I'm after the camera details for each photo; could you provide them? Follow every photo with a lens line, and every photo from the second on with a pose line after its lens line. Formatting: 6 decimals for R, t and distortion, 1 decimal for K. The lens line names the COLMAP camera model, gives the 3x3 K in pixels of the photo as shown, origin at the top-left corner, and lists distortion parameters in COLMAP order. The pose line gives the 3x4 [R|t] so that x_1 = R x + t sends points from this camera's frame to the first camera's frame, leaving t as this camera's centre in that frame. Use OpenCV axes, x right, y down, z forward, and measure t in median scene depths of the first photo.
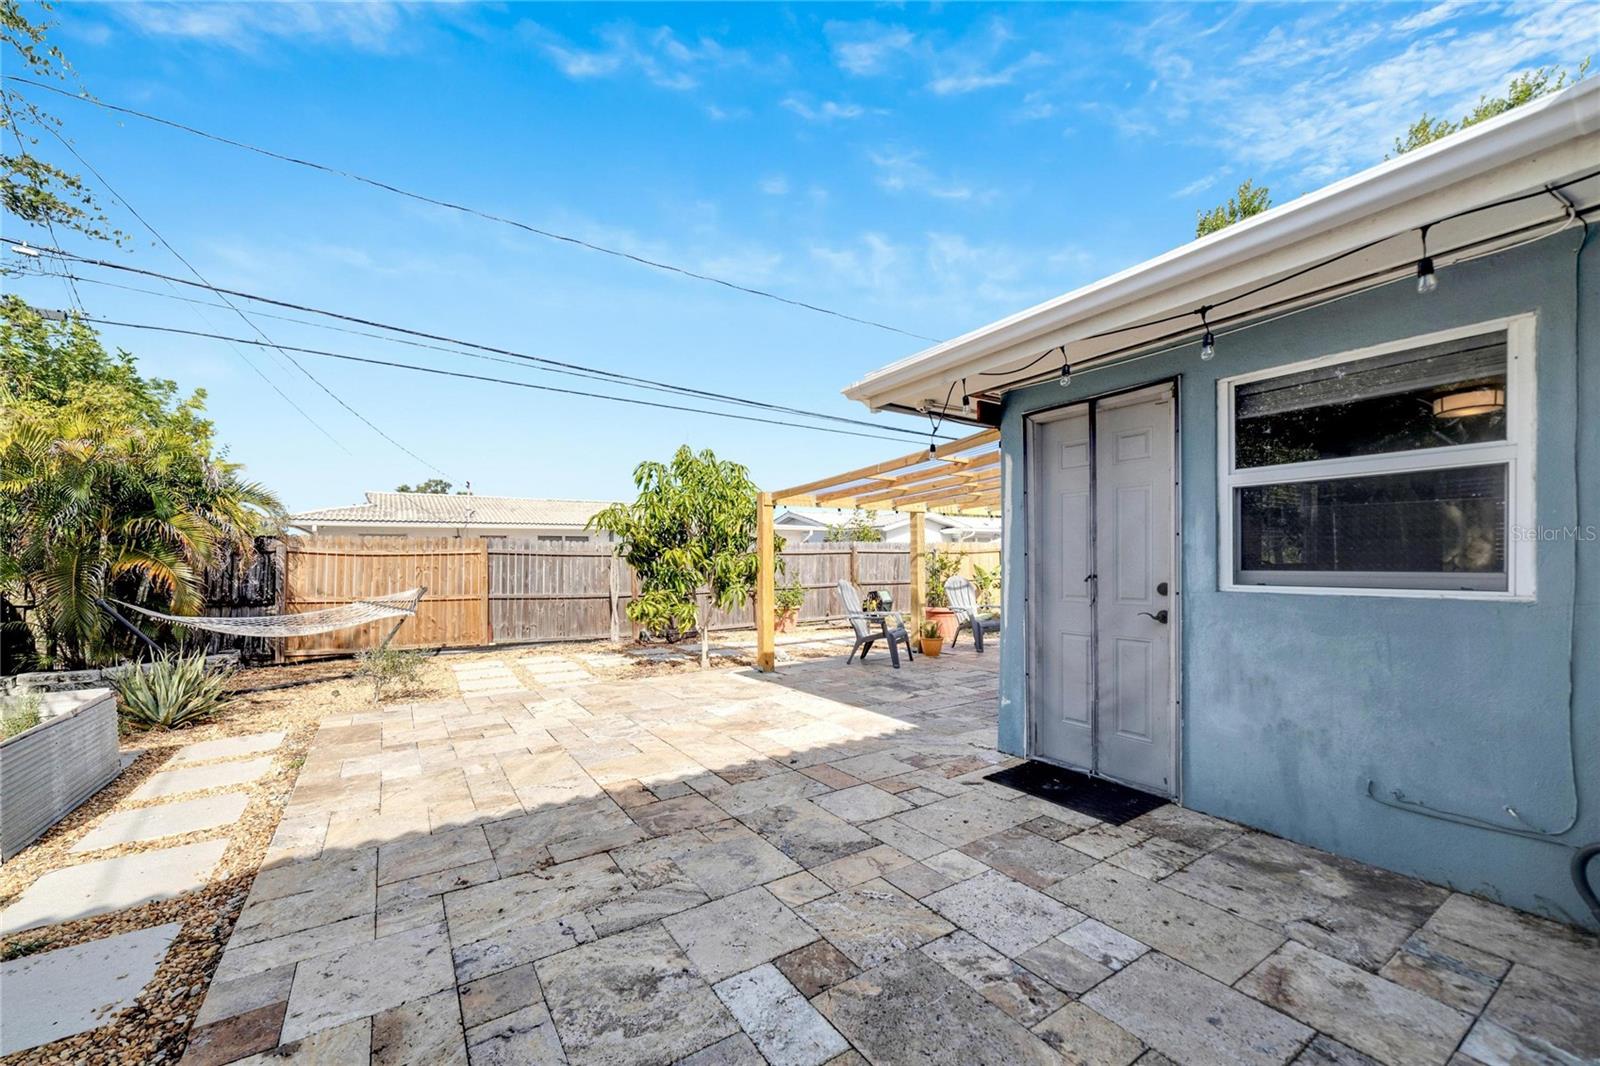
lens RADIAL K [[618.6, 0, 788.9], [0, 618.6, 567.0], [0, 0, 1]] dist [0.002195, 0.001351]
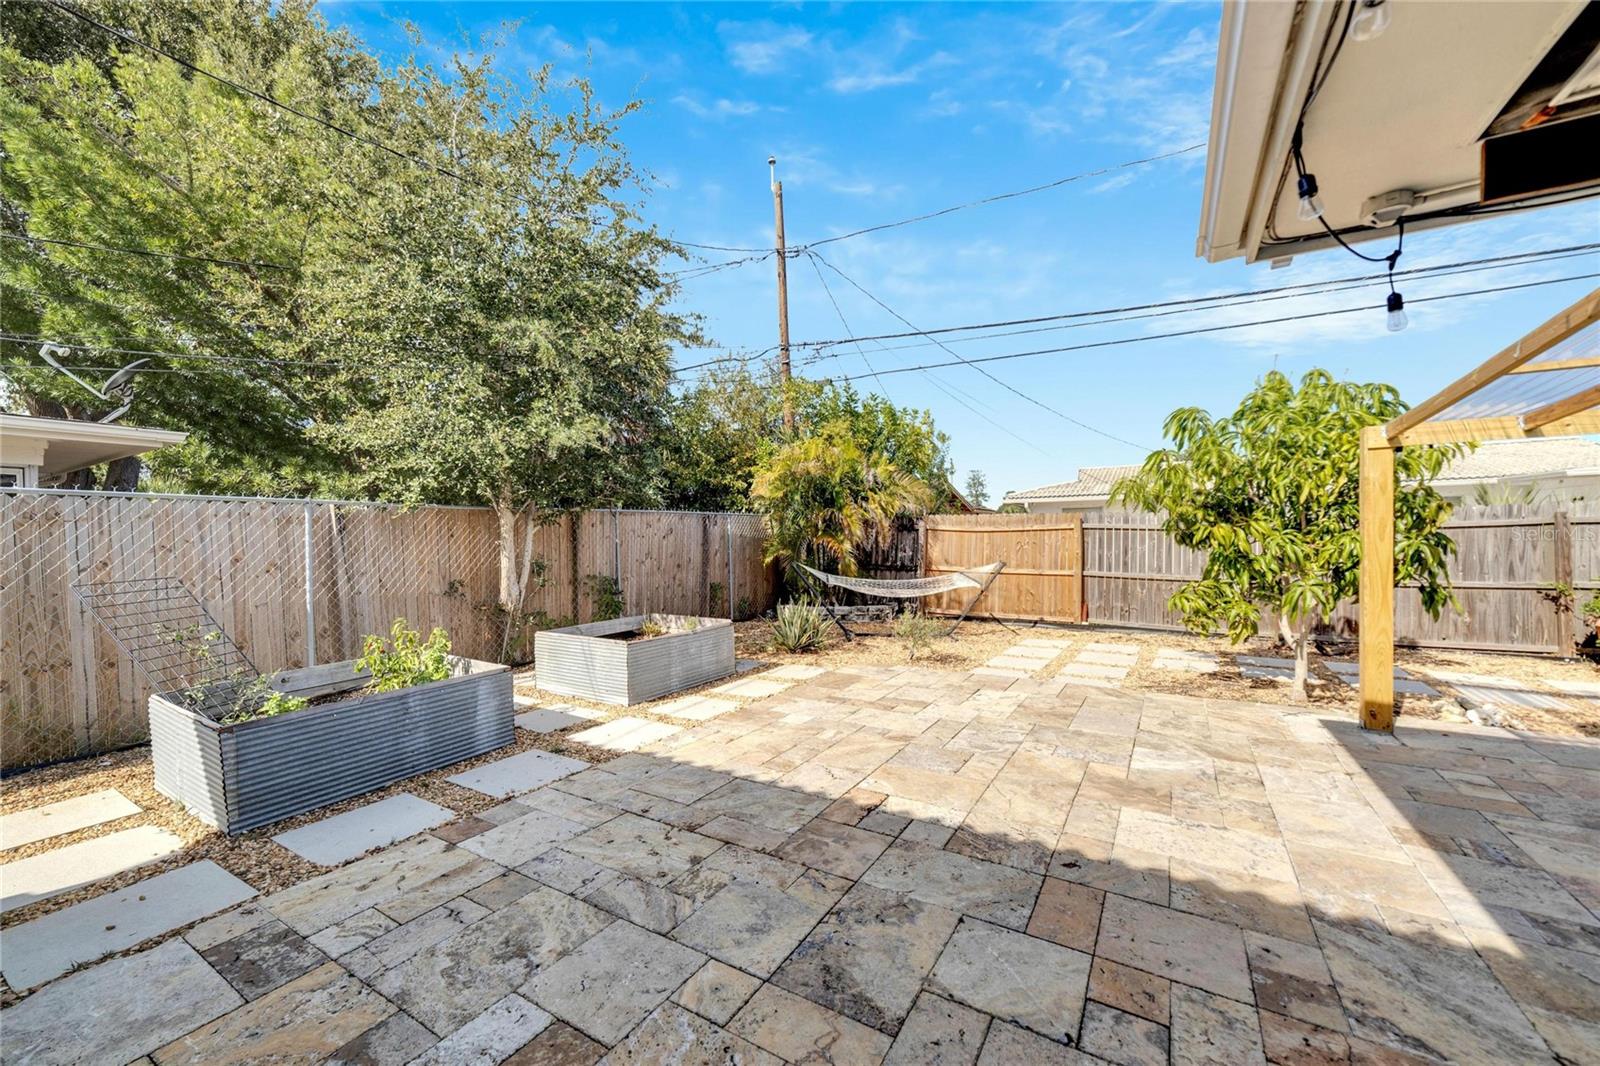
lens RADIAL K [[618.6, 0, 798.8], [0, 618.6, 533.9], [0, 0, 1]] dist [0.002195, 0.001351]
pose [[0.440742, -0.001494, -0.897632, 0.348952], [0.000182, 0.999999, -0.001575, -0.023134], [0.897634, 0.000531, 0.440742, 0.345012]]
